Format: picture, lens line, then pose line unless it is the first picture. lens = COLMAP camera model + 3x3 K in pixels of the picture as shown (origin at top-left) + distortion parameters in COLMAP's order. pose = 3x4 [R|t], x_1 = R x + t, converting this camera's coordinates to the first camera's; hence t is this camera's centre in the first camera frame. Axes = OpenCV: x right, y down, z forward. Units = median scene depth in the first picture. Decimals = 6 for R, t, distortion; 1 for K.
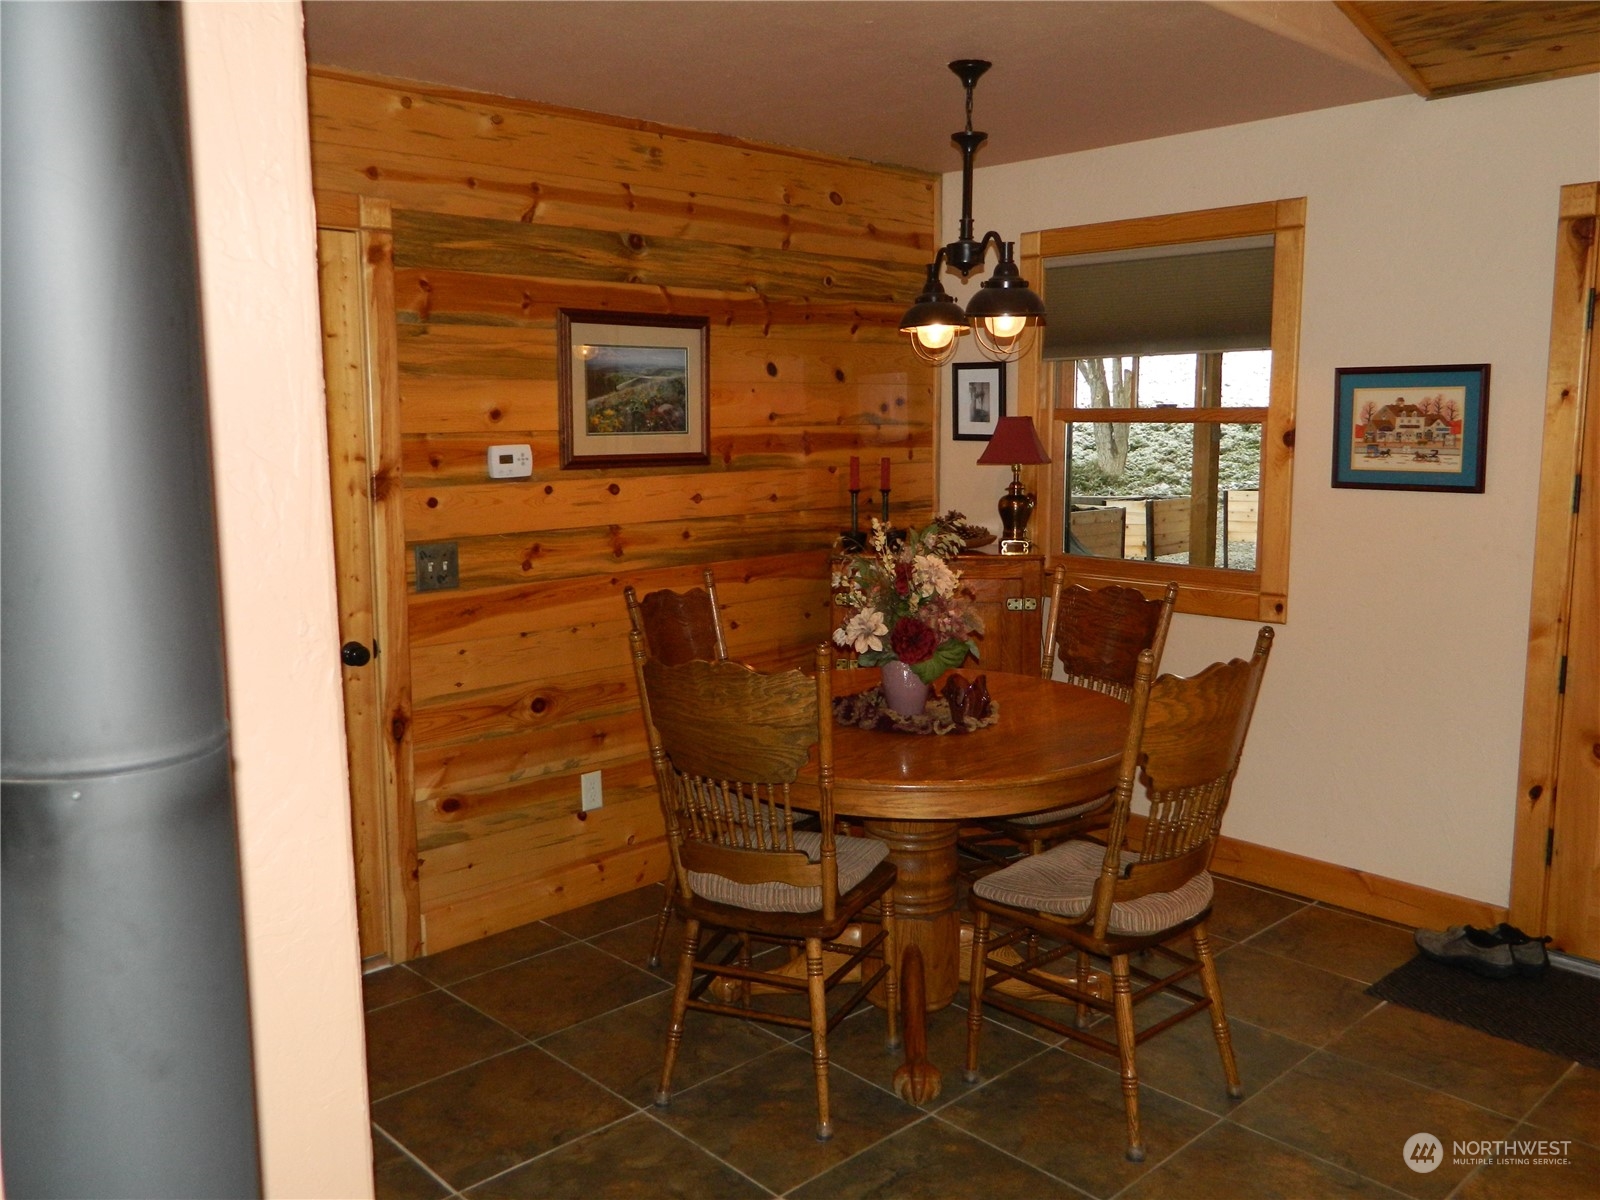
lens RADIAL K [[1309.5, 0, 796.1], [0, 1309.5, 600.3], [0, 0, 1]] dist [-0.004773, -0.003889]
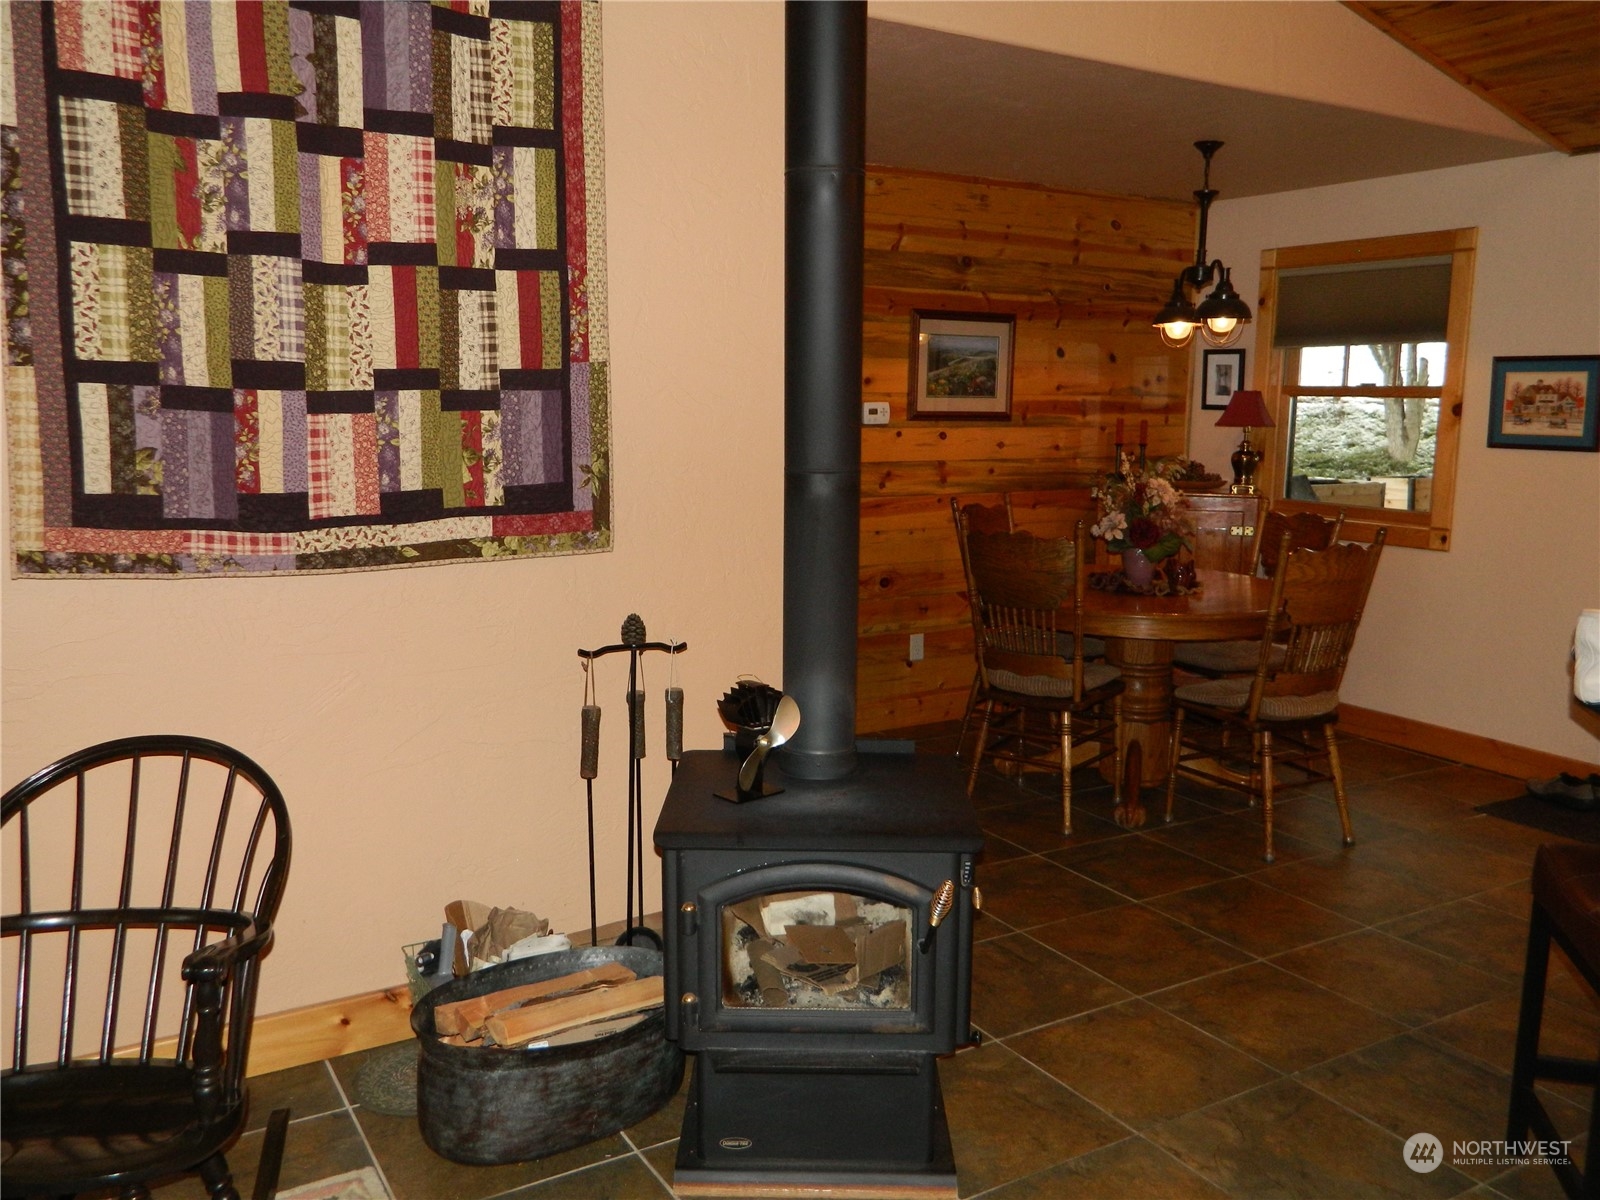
lens RADIAL K [[1309.5, 0, 800.2], [0, 1309.5, 594.9], [0, 0, 1]] dist [-0.004773, -0.003889]
pose [[0.976467, 0.049989, -0.209794, 0.017414], [-0.048111, 0.998743, 0.014051, 0.078730], [0.210233, -0.003627, 0.977645, -0.443060]]
